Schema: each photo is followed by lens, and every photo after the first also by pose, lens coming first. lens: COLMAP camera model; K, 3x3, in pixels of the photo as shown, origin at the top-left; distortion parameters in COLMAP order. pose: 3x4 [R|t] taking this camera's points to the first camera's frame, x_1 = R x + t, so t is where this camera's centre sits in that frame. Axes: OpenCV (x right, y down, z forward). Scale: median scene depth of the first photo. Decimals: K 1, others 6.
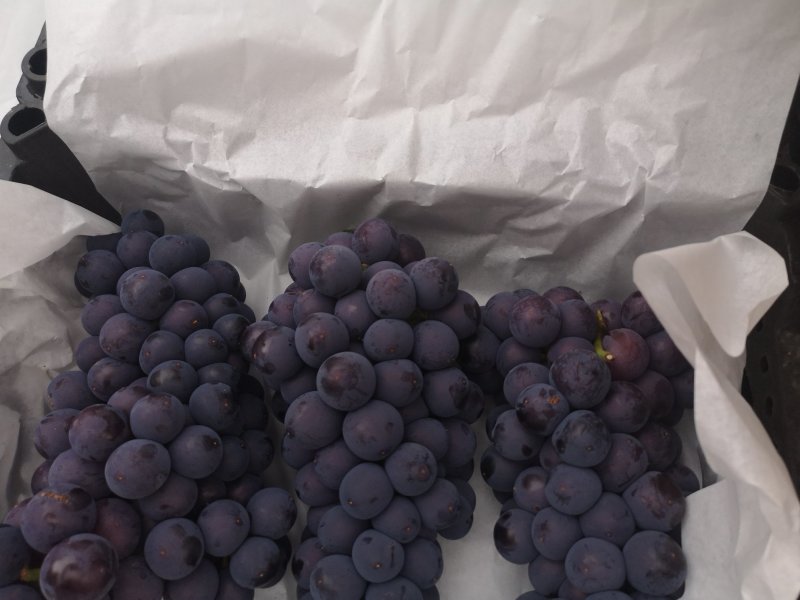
lens RADIAL K [[620.9, 0, 400.8], [0, 620.9, 298.8], [0, 0, 1]] dist [0.029746, -0.032741]
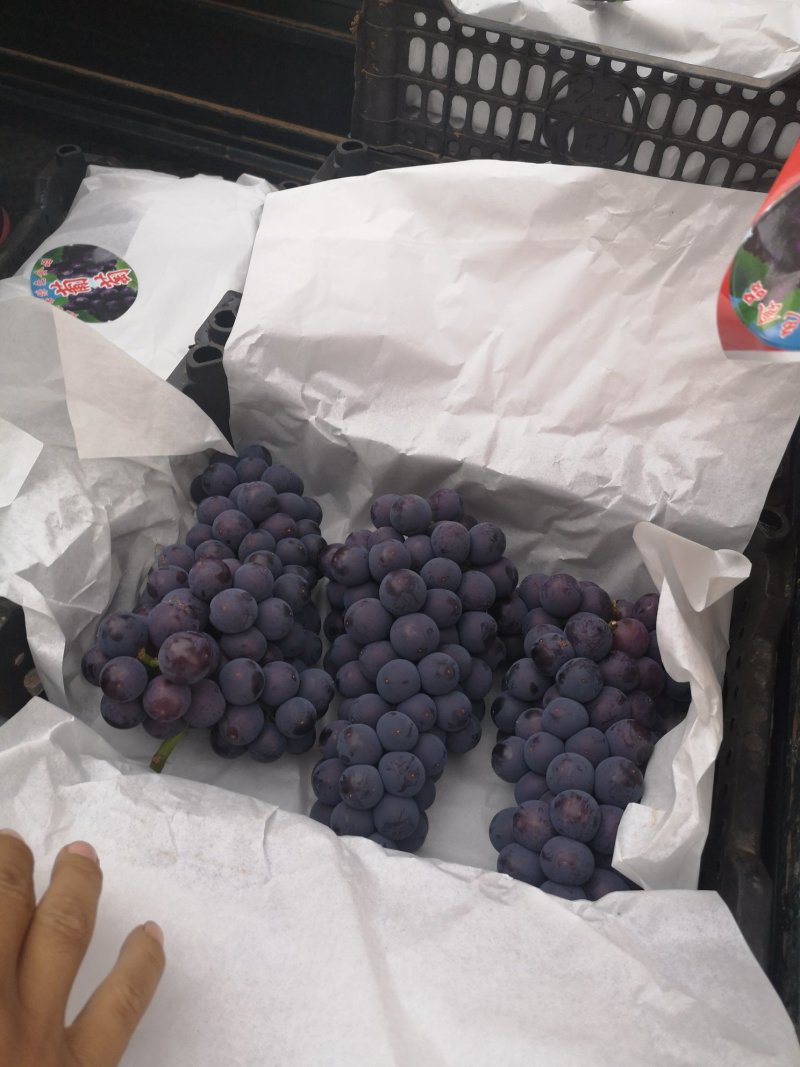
lens RADIAL K [[828.2, 0, 400.0], [0, 828.2, 533.9], [0, 0, 1]] dist [0.029746, -0.032741]
pose [[0.972232, 0.228855, -0.048897, -0.036233], [-0.233852, 0.942155, -0.240119, 0.391605], [-0.008883, 0.244886, 0.969511, -0.596572]]
